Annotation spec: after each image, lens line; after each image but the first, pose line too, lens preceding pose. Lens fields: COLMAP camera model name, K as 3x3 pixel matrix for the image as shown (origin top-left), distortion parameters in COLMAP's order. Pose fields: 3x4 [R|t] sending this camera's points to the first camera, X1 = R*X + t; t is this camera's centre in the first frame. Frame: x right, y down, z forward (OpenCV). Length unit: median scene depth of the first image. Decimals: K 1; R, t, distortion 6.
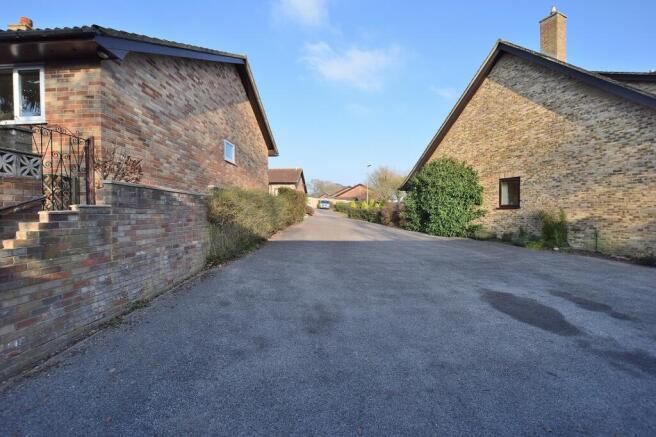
lens RADIAL K [[290.0, 0, 328.0], [0, 290.0, 218.5], [0, 0, 1]] dist [-0.012249, 0.000650]
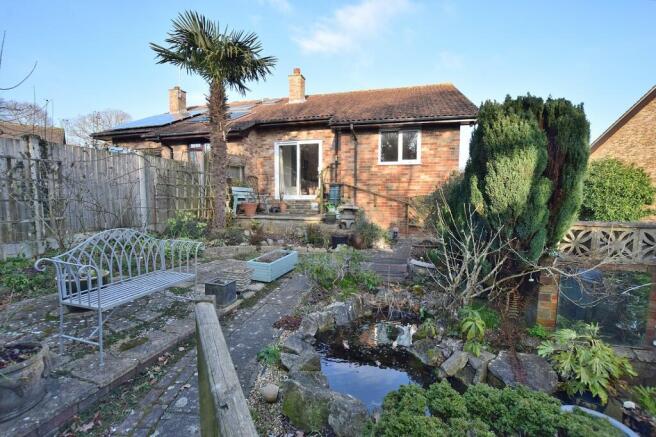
lens RADIAL K [[290.0, 0, 328.0], [0, 290.0, 218.5], [0, 0, 1]] dist [-0.012249, 0.000650]
pose [[0.979453, 0.028525, -0.199644, -0.962279], [-0.015944, 0.997800, 0.064345, -0.094597], [0.201040, -0.059840, 0.977754, -0.643066]]
